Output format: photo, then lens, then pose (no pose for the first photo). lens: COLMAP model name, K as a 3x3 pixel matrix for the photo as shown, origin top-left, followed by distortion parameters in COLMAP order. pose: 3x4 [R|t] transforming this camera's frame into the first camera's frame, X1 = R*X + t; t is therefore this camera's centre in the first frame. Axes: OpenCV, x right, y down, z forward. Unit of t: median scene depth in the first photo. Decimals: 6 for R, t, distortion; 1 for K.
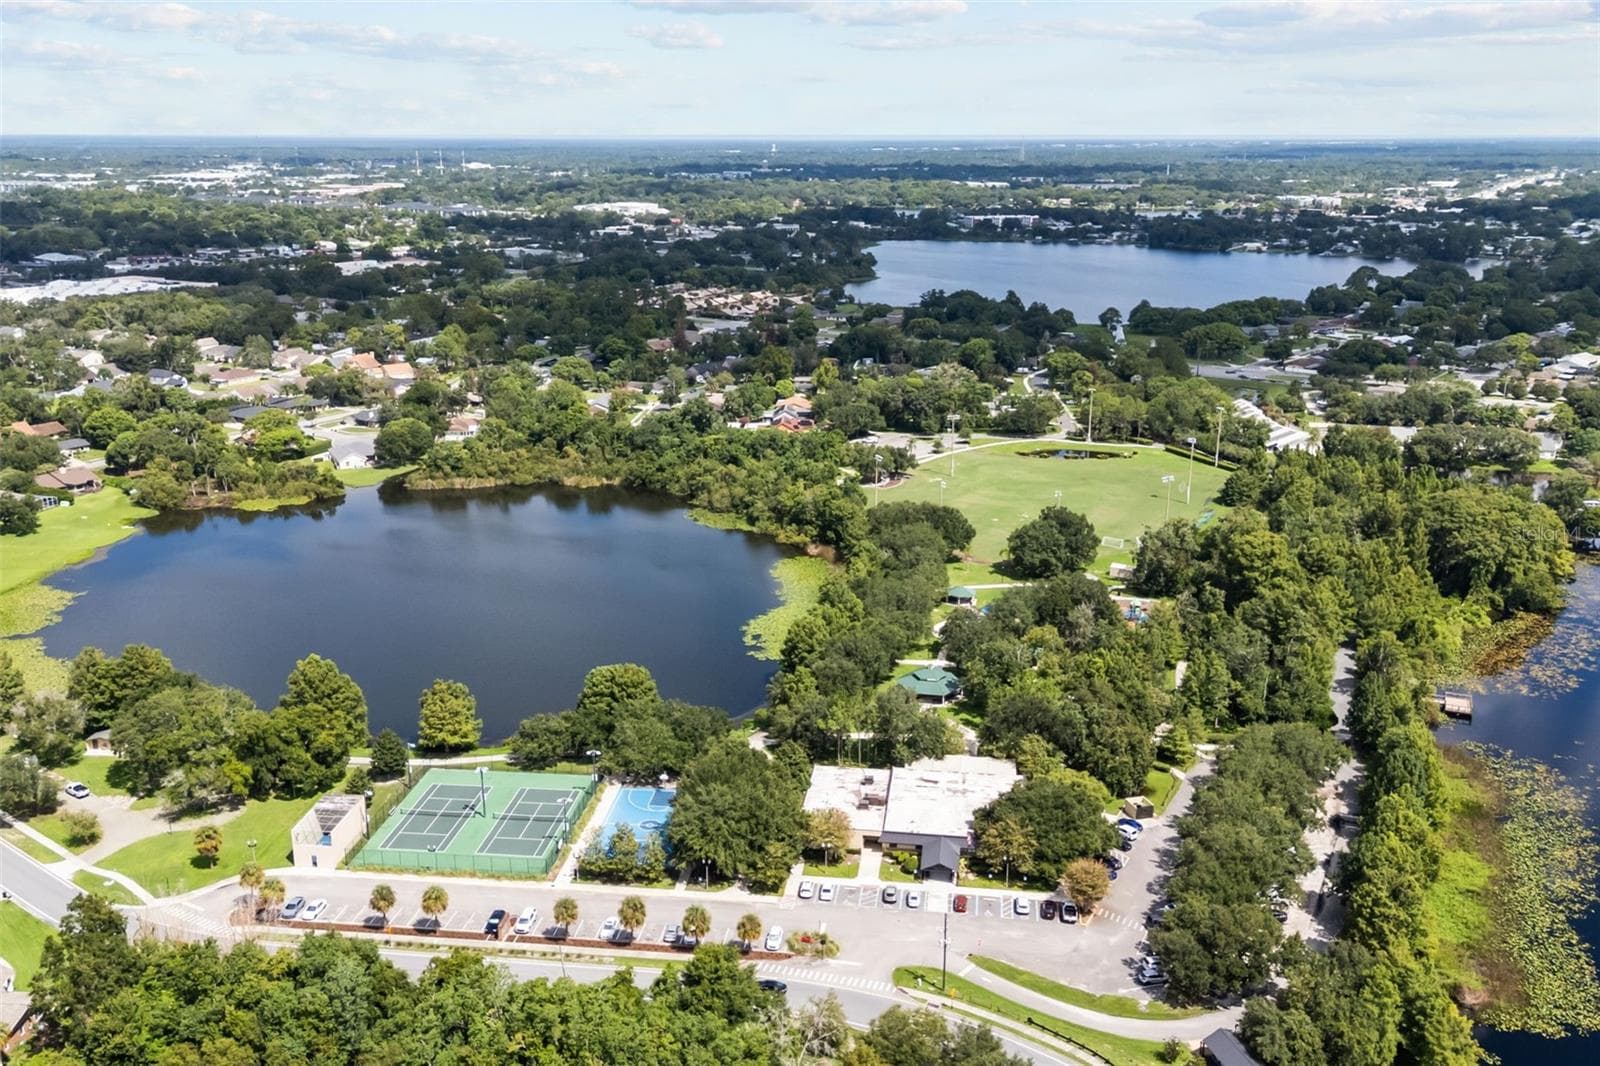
lens RADIAL K [[1384.6, 0, 800.0], [0, 1384.6, 533.0], [0, 0, 1]] dist [0.046074, -0.062081]
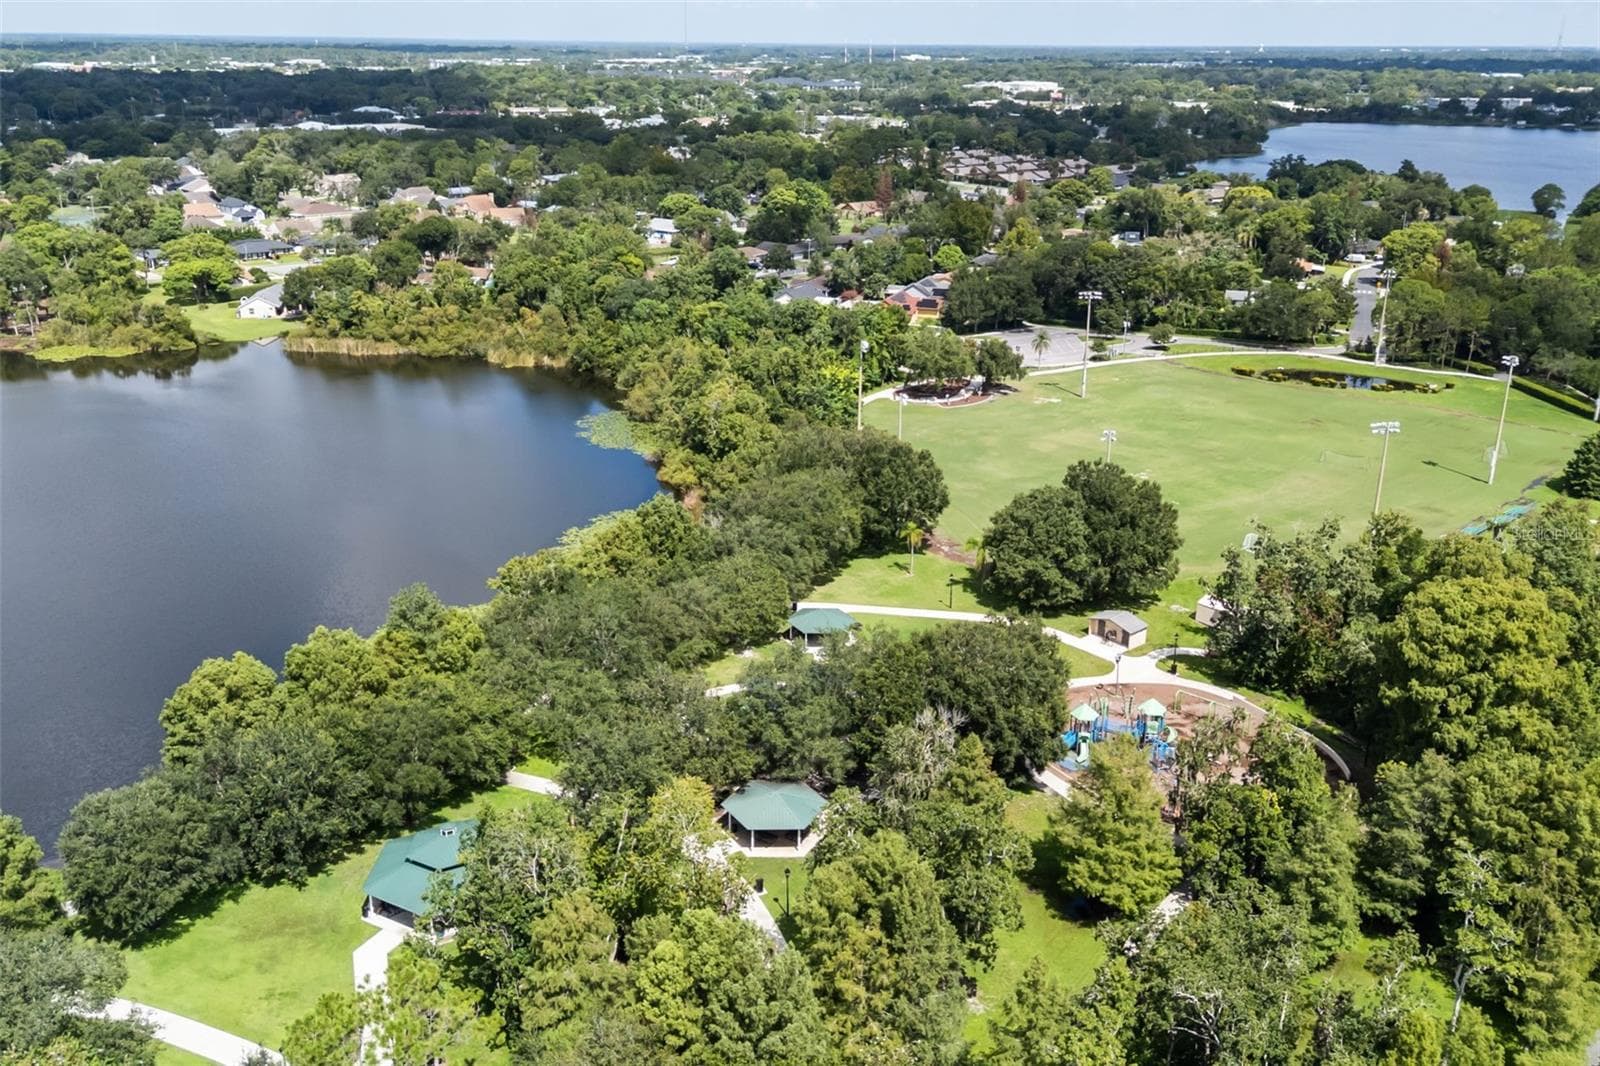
lens RADIAL K [[1384.6, 0, 800.0], [0, 1384.6, 533.0], [0, 0, 1]] dist [0.046074, -0.062081]
pose [[0.944464, 0.113407, -0.308425, 0.177464], [-0.094885, 0.992700, 0.074456, -0.015465], [0.314617, -0.041056, 0.948330, 0.382227]]
